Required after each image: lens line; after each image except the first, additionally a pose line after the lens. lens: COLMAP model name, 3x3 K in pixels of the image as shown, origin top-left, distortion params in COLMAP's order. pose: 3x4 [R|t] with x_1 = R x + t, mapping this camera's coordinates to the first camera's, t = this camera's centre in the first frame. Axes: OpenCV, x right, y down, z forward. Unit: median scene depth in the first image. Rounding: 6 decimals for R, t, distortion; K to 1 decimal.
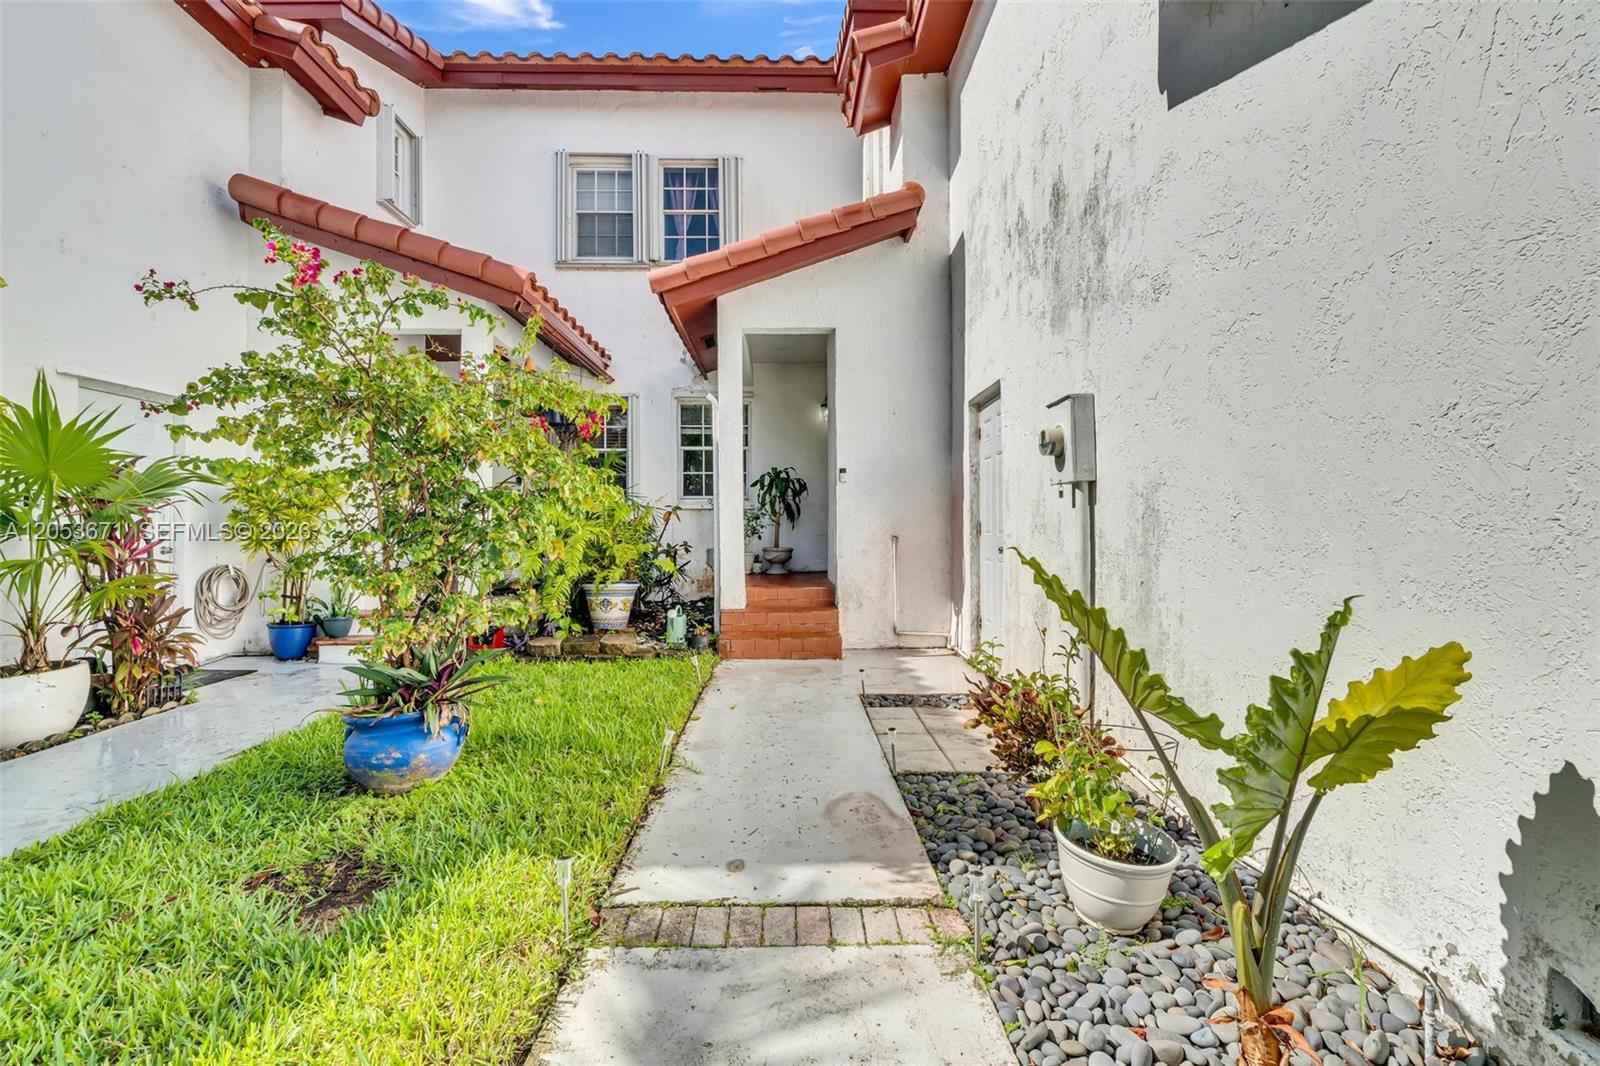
lens RADIAL K [[691.2, 0, 802.5], [0, 691.2, 523.9], [0, 0, 1]] dist [-0.002138, -0.000075]
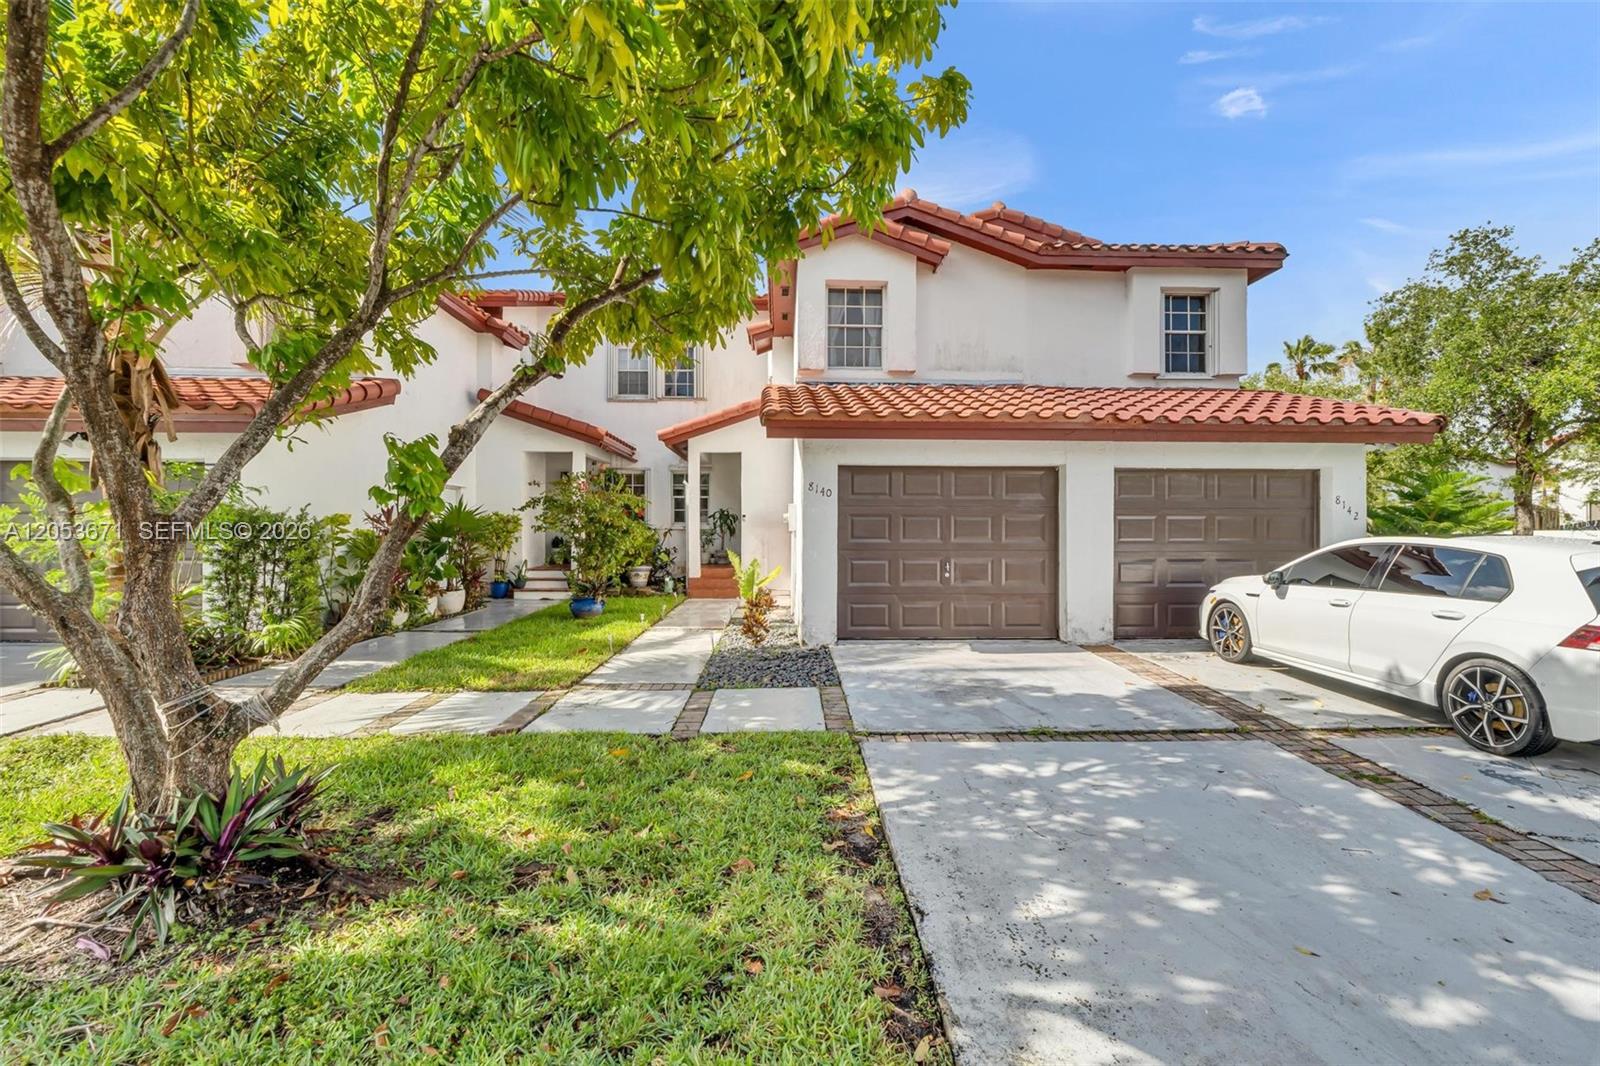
lens RADIAL K [[672.4, 0, 800.0], [0, 672.4, 533.0], [0, 0, 1]] dist [-0.000369, 0.000022]
pose [[0.999975, 0.007015, 0.000290, 0.236911], [-0.007018, 0.999904, 0.011947, -0.048871], [-0.000206, -0.011949, 0.999929, -1.159688]]
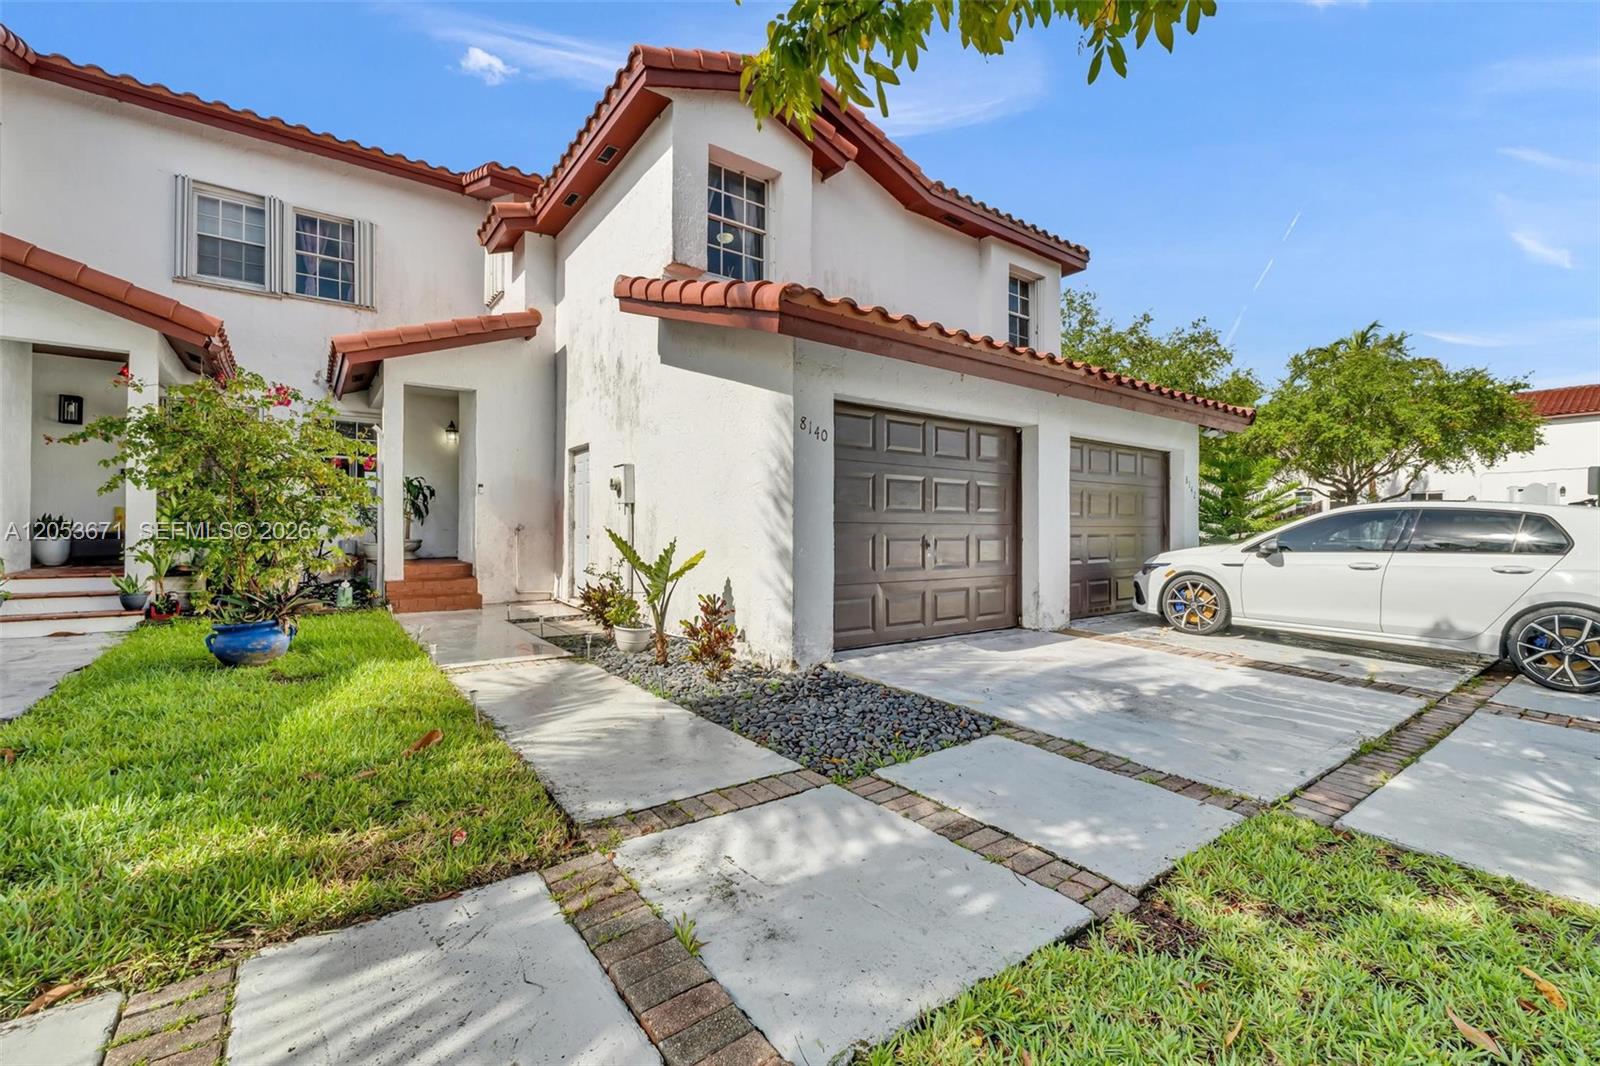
lens RADIAL K [[691.2, 0, 802.5], [0, 691.2, 523.9], [0, 0, 1]] dist [-0.002138, -0.000075]
pose [[0.822998, 0.012145, 0.567915, -0.212530], [-0.011474, 0.999923, -0.004757, 0.004875], [-0.567929, -0.002602, 0.823074, -0.616482]]
